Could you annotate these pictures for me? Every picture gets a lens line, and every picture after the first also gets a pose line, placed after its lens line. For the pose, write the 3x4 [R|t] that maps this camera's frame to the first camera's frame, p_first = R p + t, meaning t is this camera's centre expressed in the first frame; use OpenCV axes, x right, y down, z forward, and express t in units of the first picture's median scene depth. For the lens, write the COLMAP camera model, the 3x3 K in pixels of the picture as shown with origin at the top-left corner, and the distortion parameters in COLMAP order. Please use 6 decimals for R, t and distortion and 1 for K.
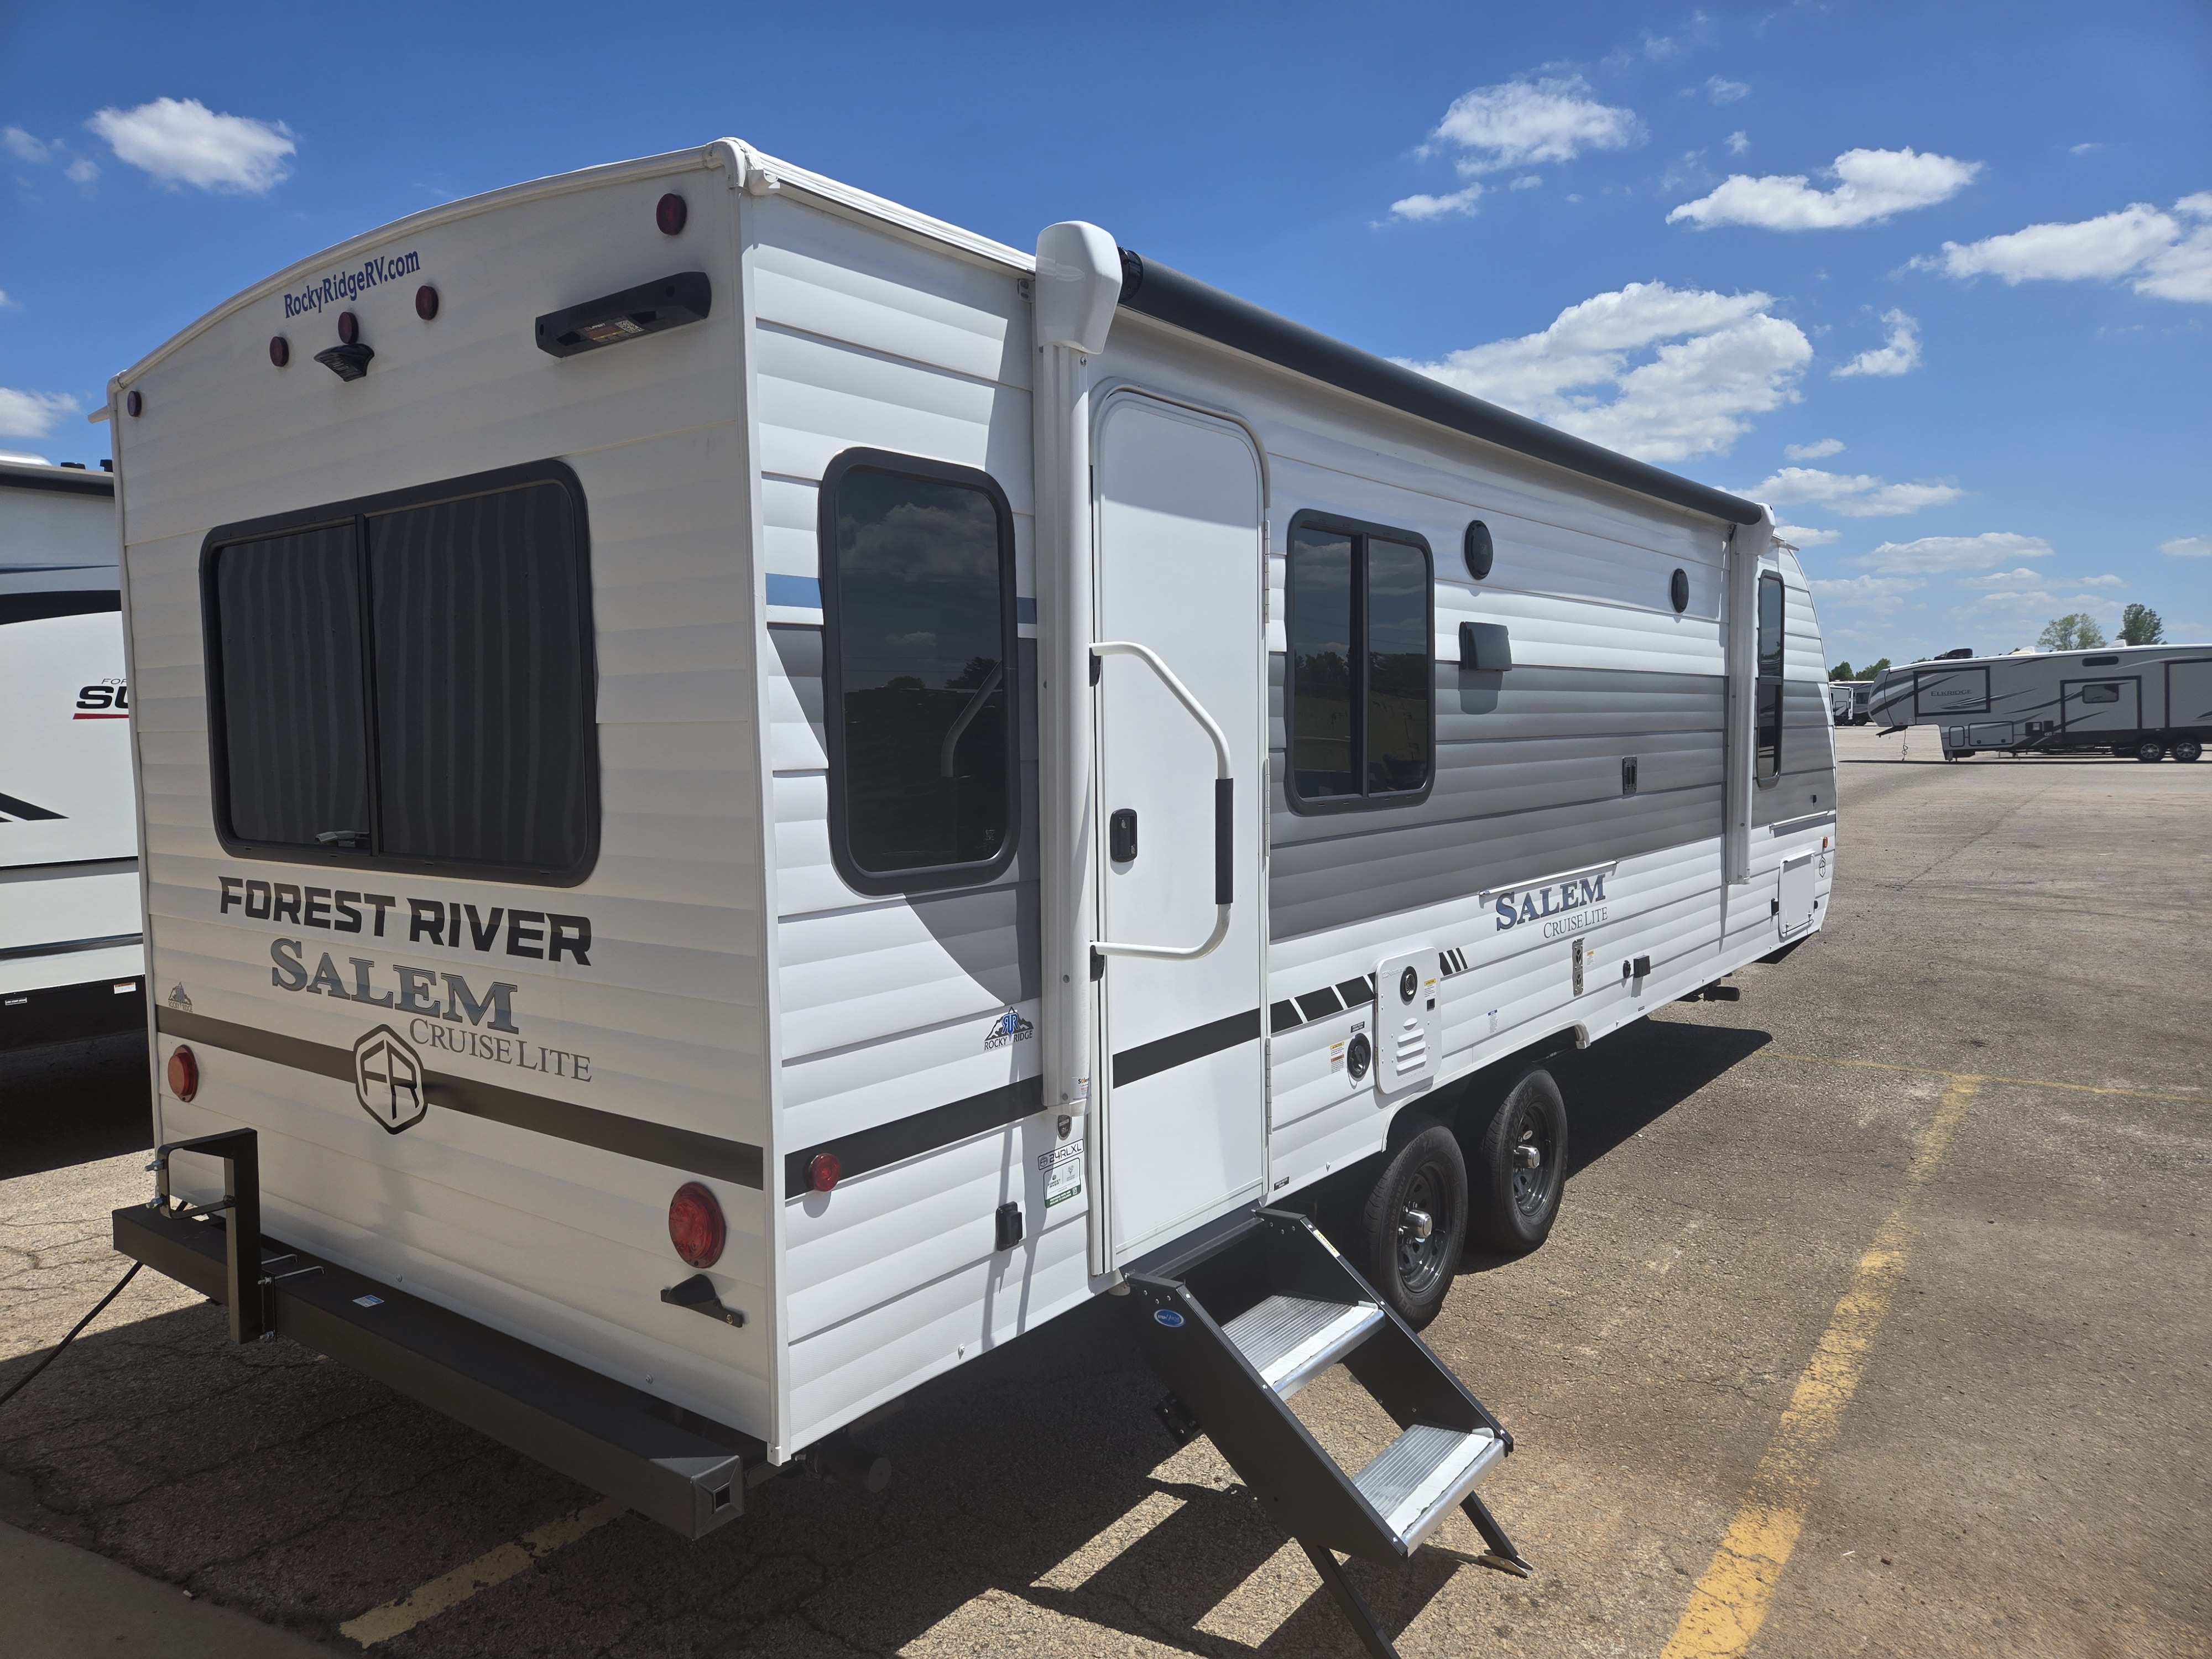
lens RADIAL K [[1471.7, 0, 1106.0], [0, 1471.7, 829.5], [0, 0, 1]] dist [0.083756, -0.074551]
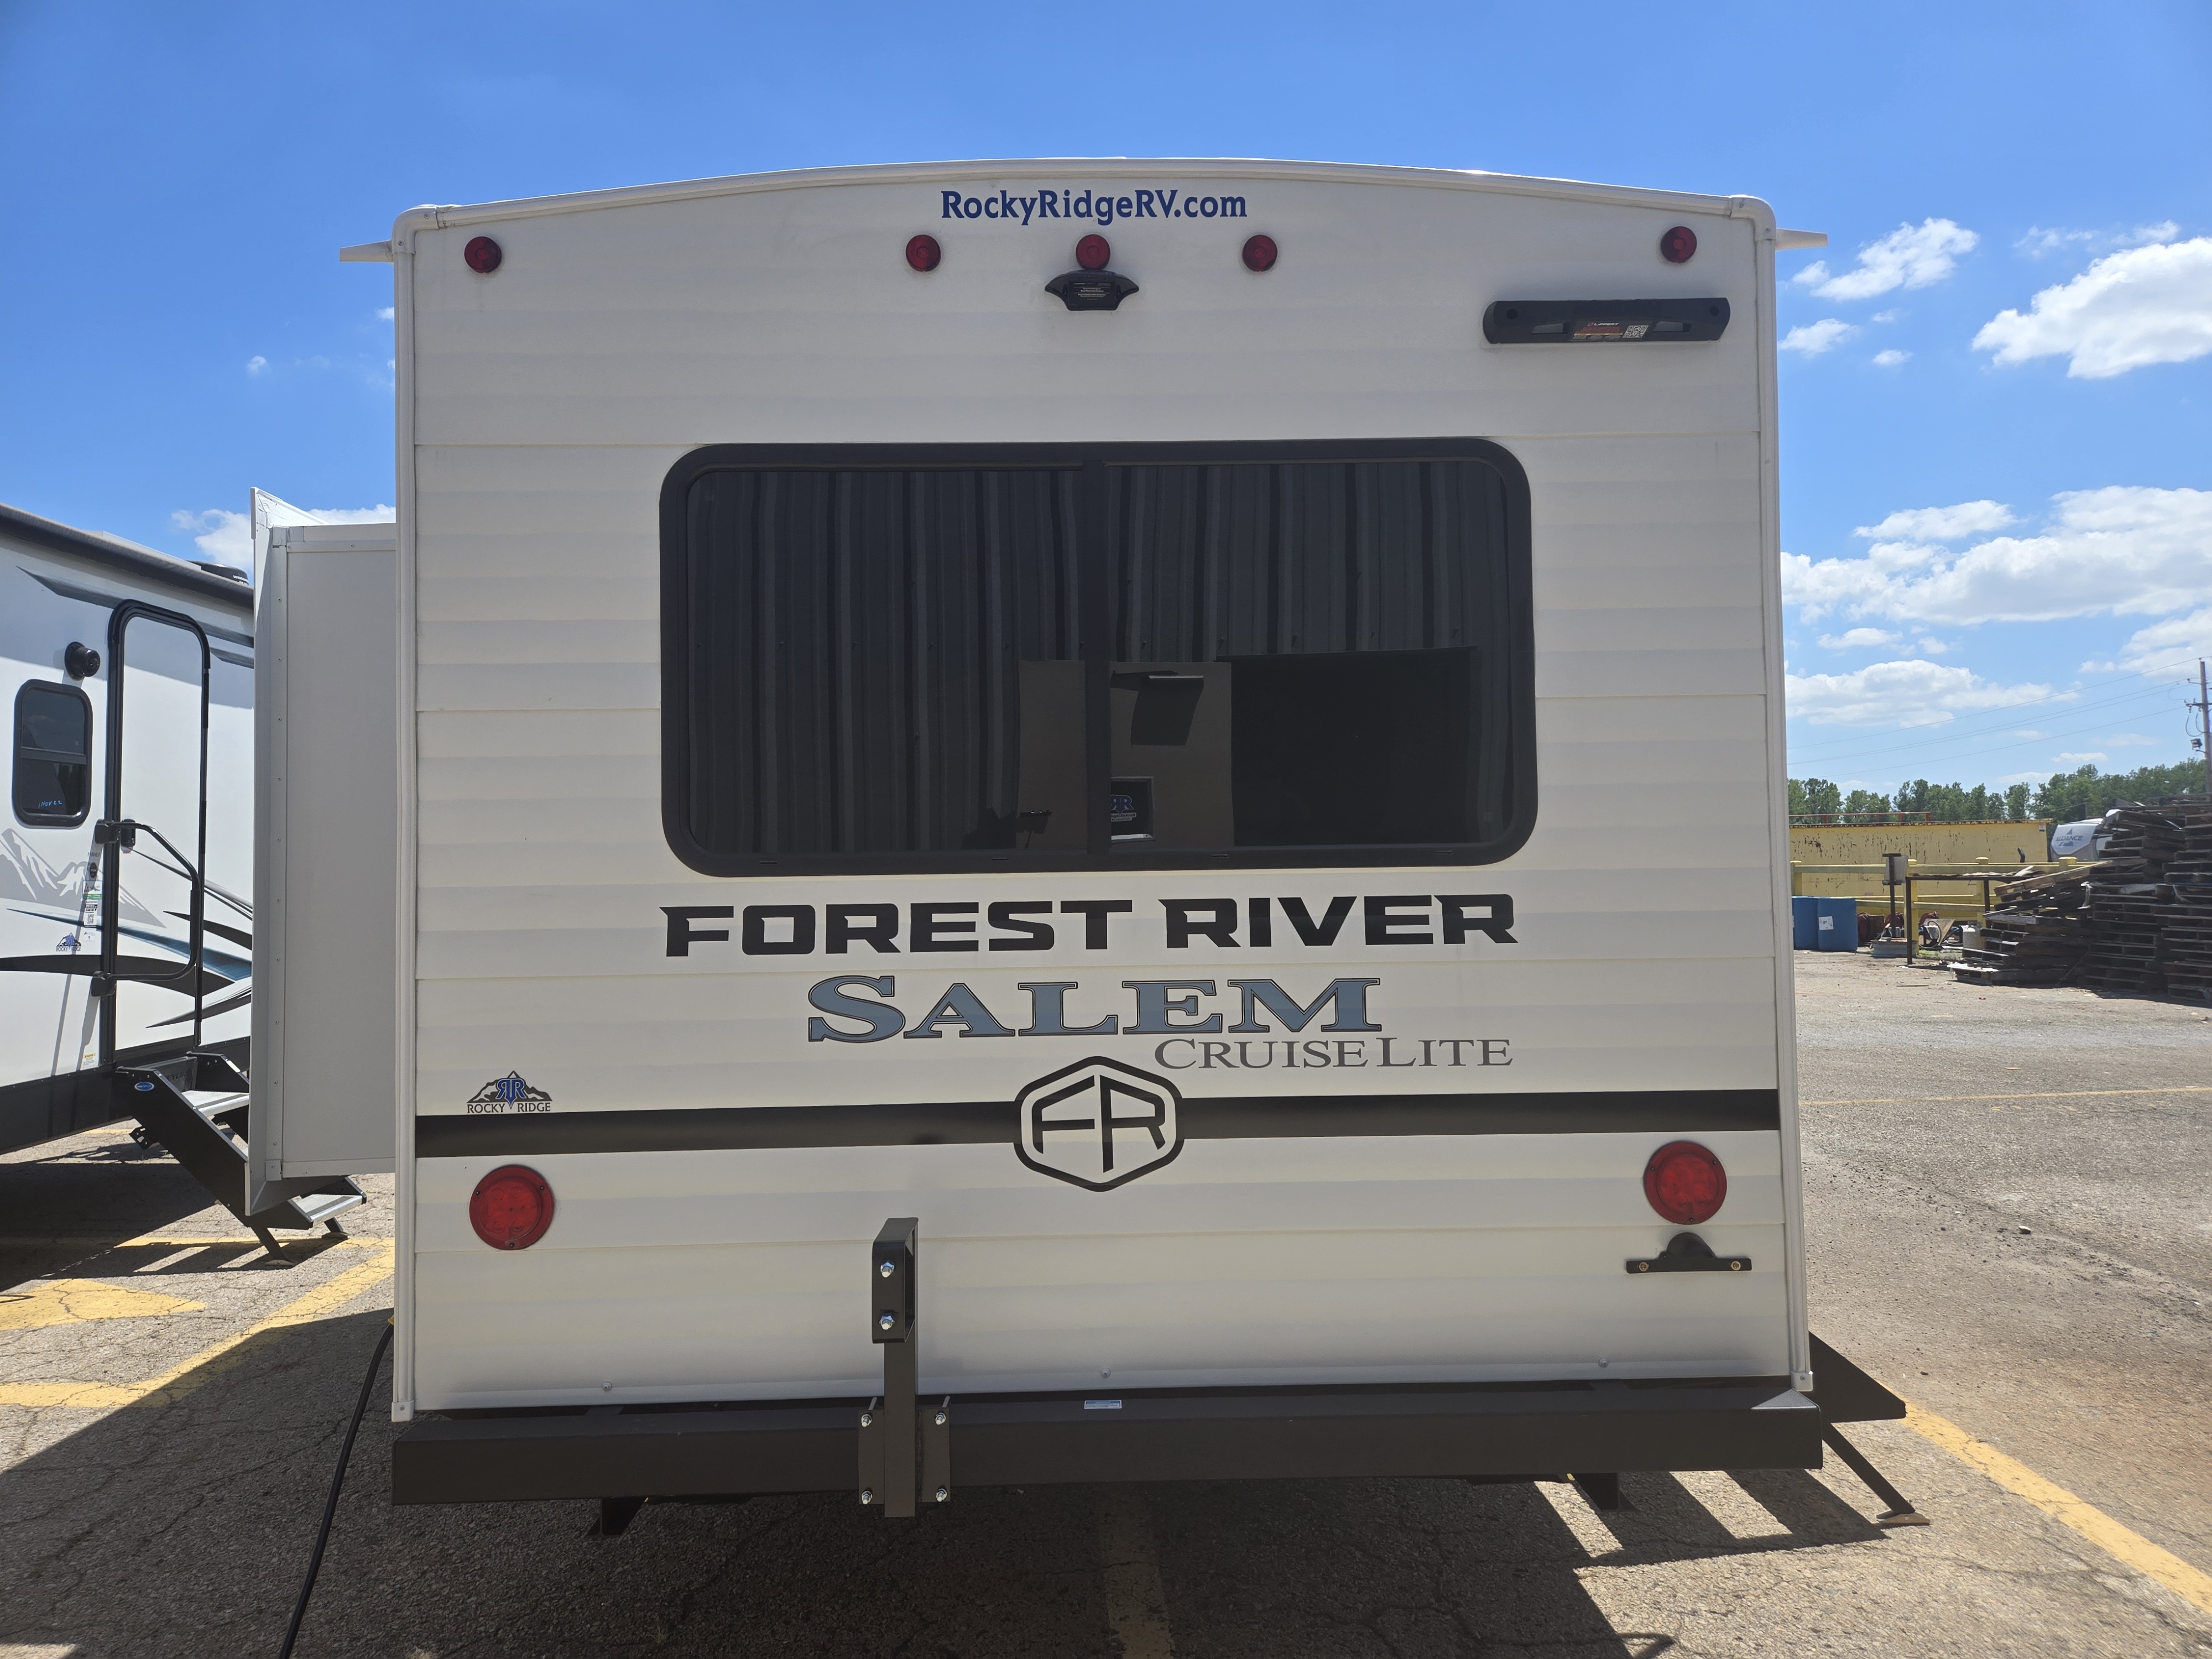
lens RADIAL K [[1471.7, 0, 1106.0], [0, 1471.7, 829.5], [0, 0, 1]] dist [0.083756, -0.074551]
pose [[0.777518, 0.027106, 0.628276, -1.031638], [0.047790, 0.993635, -0.102012, 0.091365], [-0.627042, 0.109342, 0.771273, 0.356494]]
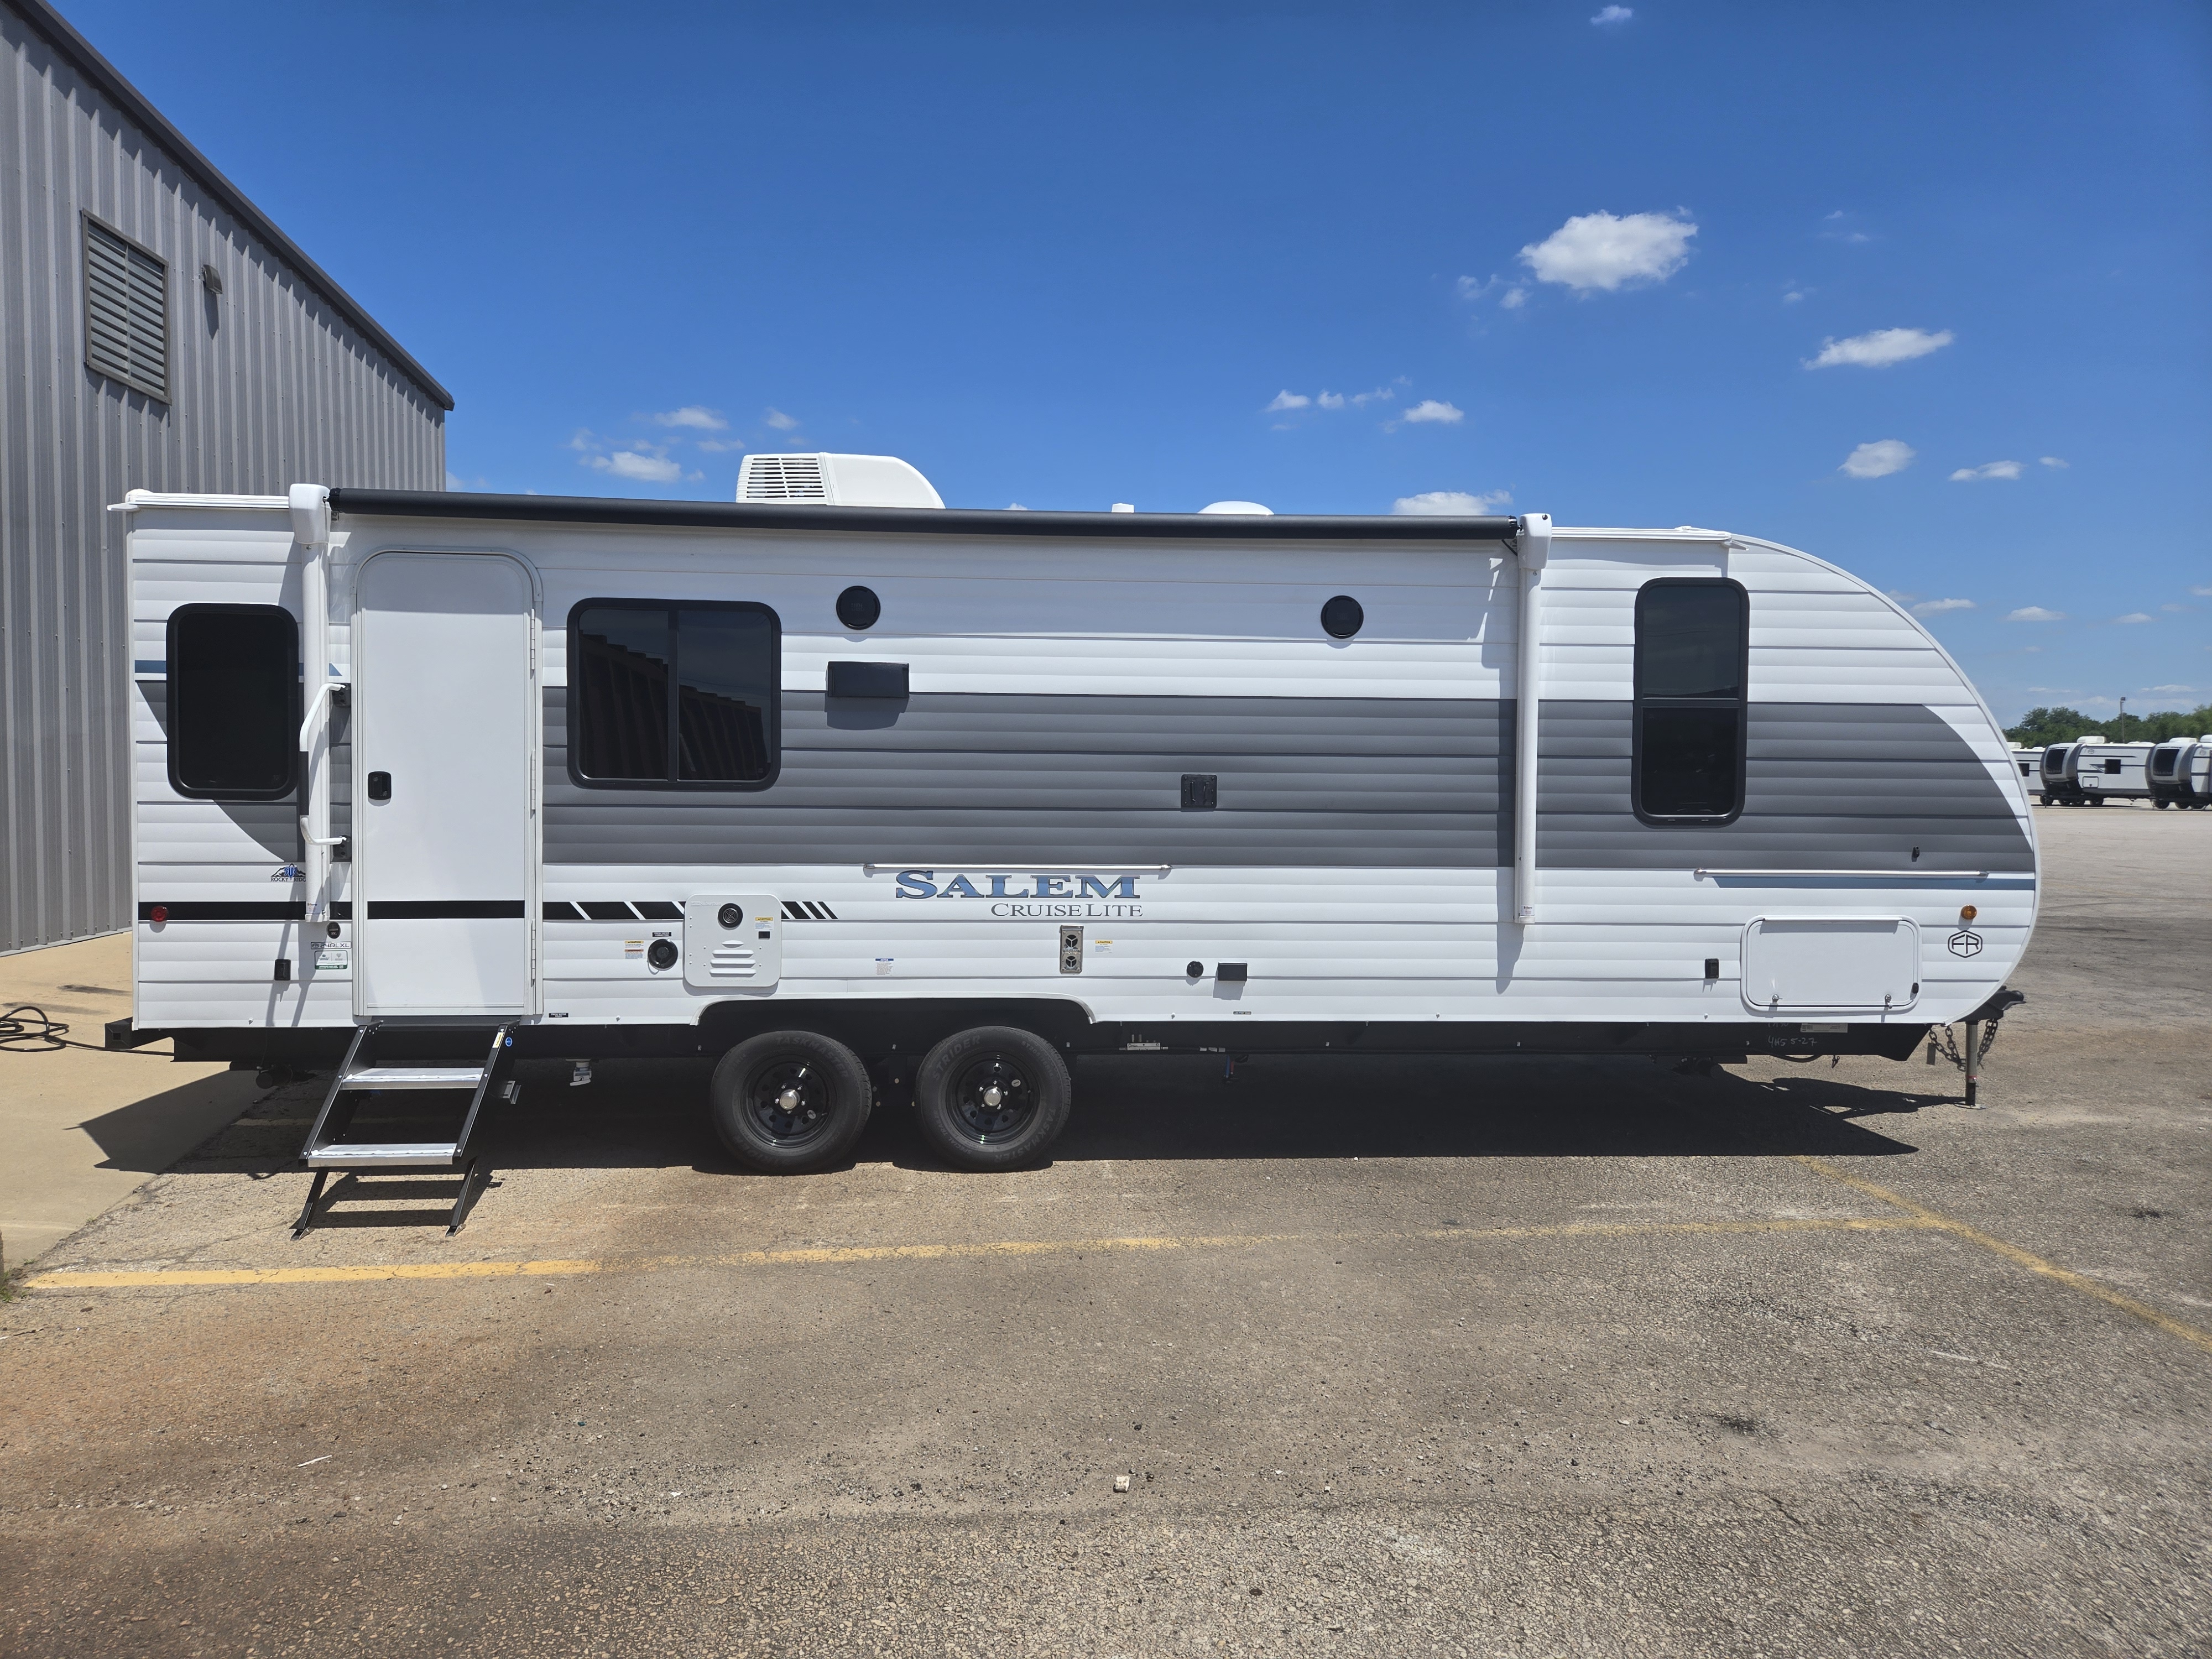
lens RADIAL K [[1493.3, 0, 1103.3], [0, 1493.3, 807.2], [0, 0, 1]] dist [0.074839, -0.080252]
pose [[0.670273, 0.046830, -0.740636, 2.096063], [-0.072193, 0.997388, -0.002270, -0.031586], [0.738595, 0.054991, 0.671903, 0.392932]]
